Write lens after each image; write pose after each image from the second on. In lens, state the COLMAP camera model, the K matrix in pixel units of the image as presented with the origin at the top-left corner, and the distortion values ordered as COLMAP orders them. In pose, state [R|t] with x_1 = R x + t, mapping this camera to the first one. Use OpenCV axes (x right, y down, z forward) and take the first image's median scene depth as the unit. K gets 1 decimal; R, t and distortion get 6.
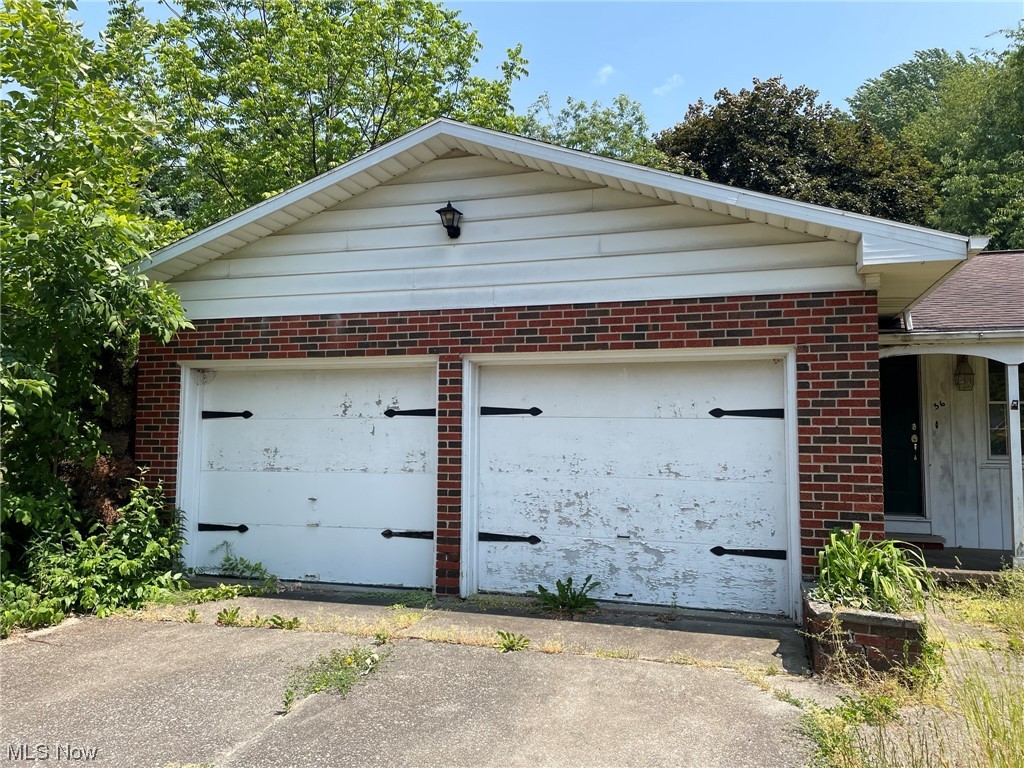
lens RADIAL K [[782.9, 0, 504.9], [0, 782.9, 375.7], [0, 0, 1]] dist [0.065254, -0.058249]
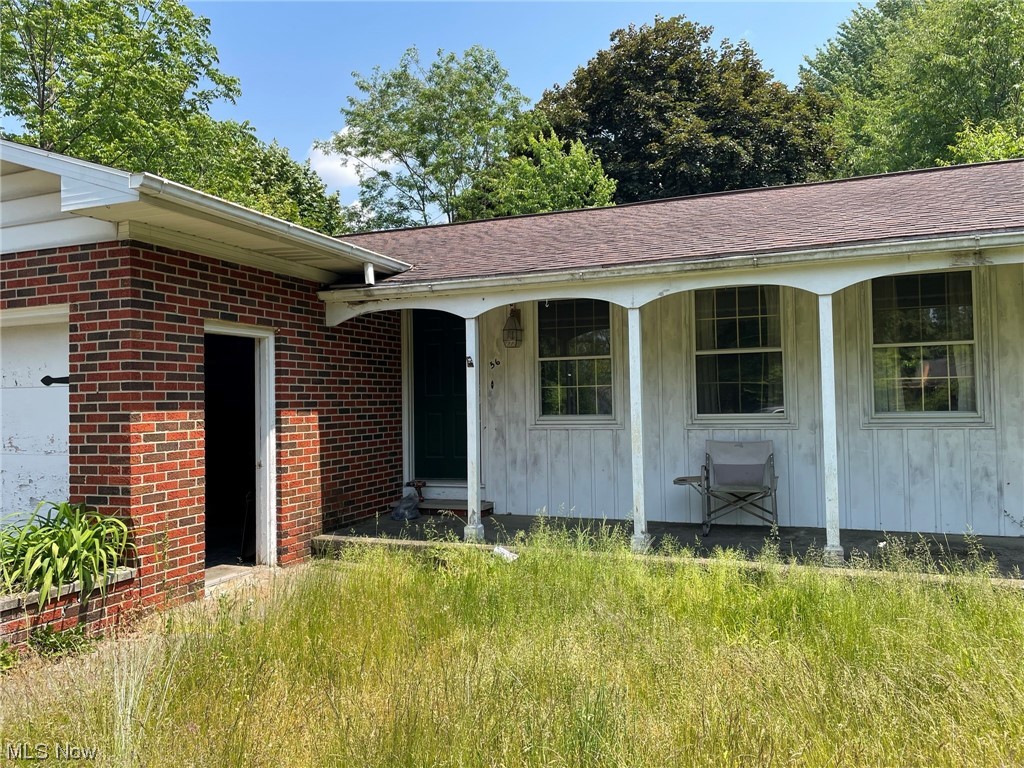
lens RADIAL K [[782.9, 0, 518.6], [0, 782.9, 379.7], [0, 0, 1]] dist [0.065254, -0.058249]
pose [[0.997330, -0.026200, -0.068166, 0.651865], [0.029433, 0.998468, 0.046859, 0.014114], [0.066834, -0.048740, 0.996573, 0.084930]]
